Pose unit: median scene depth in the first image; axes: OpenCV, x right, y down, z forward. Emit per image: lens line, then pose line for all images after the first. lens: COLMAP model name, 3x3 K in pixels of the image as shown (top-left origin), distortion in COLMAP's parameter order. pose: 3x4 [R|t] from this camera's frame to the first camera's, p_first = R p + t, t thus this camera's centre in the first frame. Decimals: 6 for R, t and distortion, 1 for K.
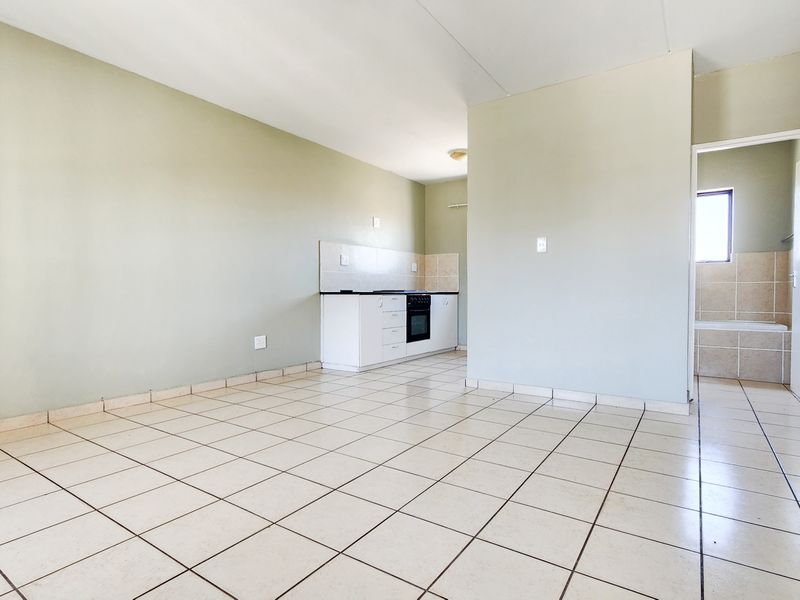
lens RADIAL K [[435.9, 0, 400.7], [0, 435.9, 302.7], [0, 0, 1]] dist [0.001615, -0.001339]
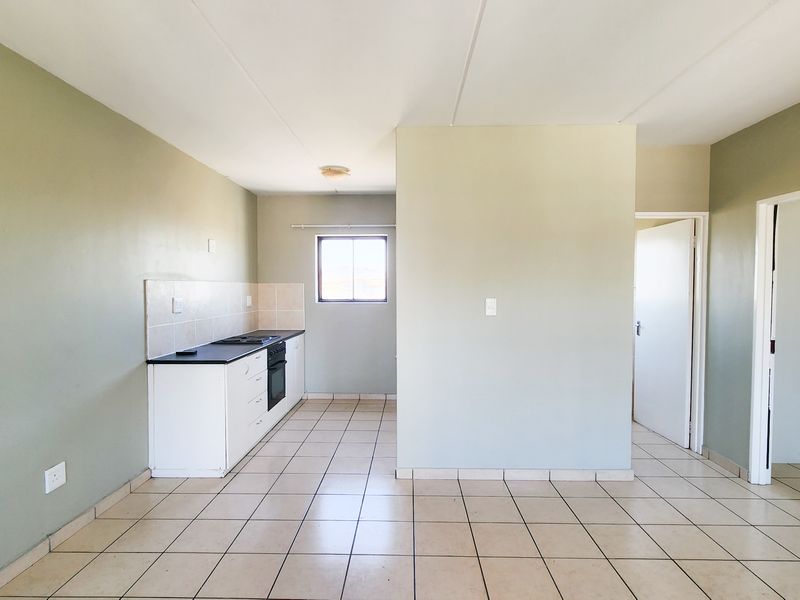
lens RADIAL K [[435.9, 0, 401.7], [0, 435.9, 302.4], [0, 0, 1]] dist [0.001615, -0.001339]
pose [[0.839633, -0.016103, 0.542915, -0.291875], [0.012677, 0.999869, 0.010051, -0.148815], [-0.543006, -0.001557, 0.839727, 0.354135]]
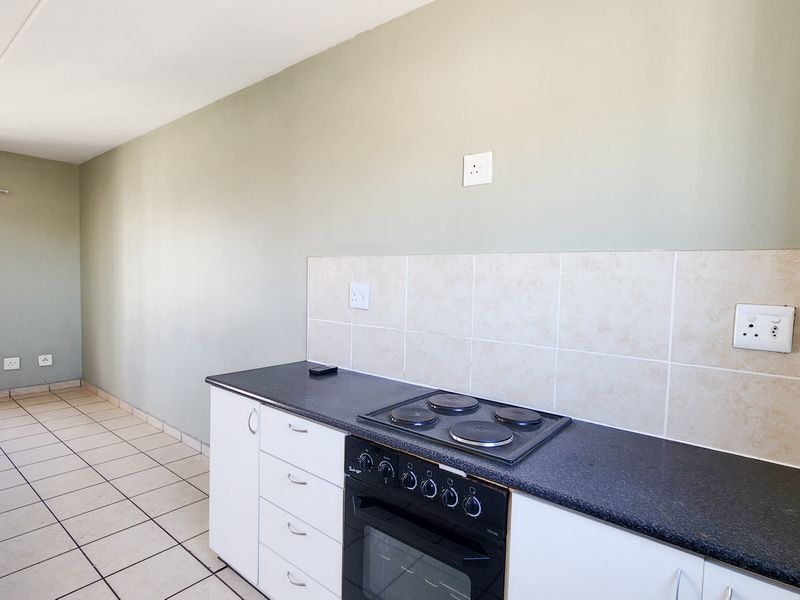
lens RADIAL K [[435.9, 0, 396.6], [0, 435.9, 298.7], [0, 0, 1]] dist [0.001615, -0.001339]
pose [[-0.075289, 0.051218, -0.995845, 0.401480], [-0.048984, 0.997284, 0.054996, -0.171021], [0.995958, 0.052921, -0.072576, 1.527940]]
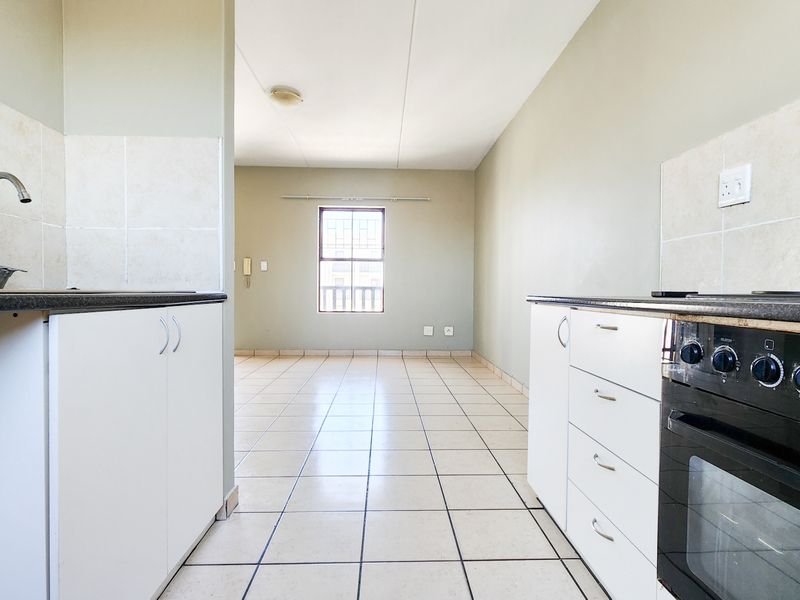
lens RADIAL K [[435.9, 0, 403.4], [0, 435.9, 298.7], [0, 0, 1]] dist [0.001615, -0.001339]
pose [[-0.795268, 0.004304, -0.606242, 0.306050], [-0.023680, 0.998991, 0.038155, -0.043284], [0.605795, 0.044699, -0.794364, 1.574569]]
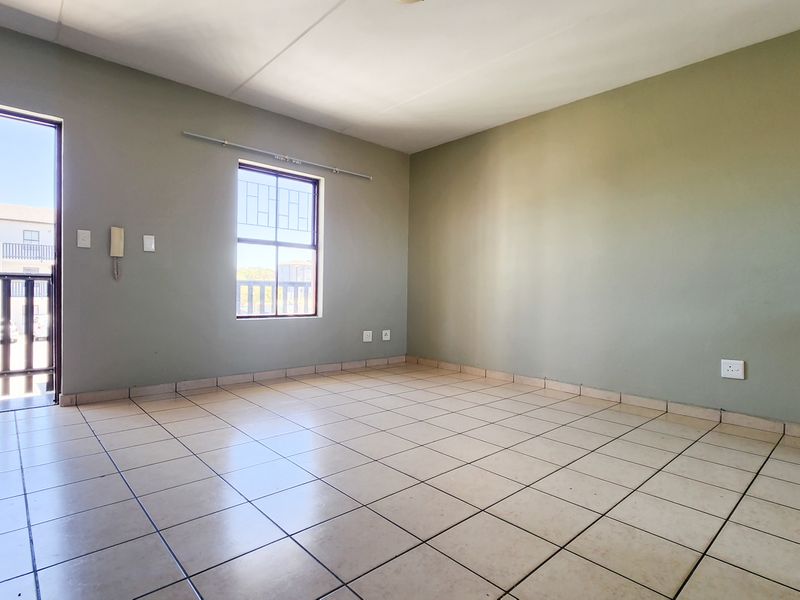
lens RADIAL K [[435.9, 0, 403.6], [0, 435.9, 302.0], [0, 0, 1]] dist [0.001615, -0.001339]
pose [[-0.214102, 0.020107, -0.976604, 0.541060], [-0.042138, 0.998667, 0.029799, -0.015868], [0.975902, 0.047532, -0.212969, 0.750179]]
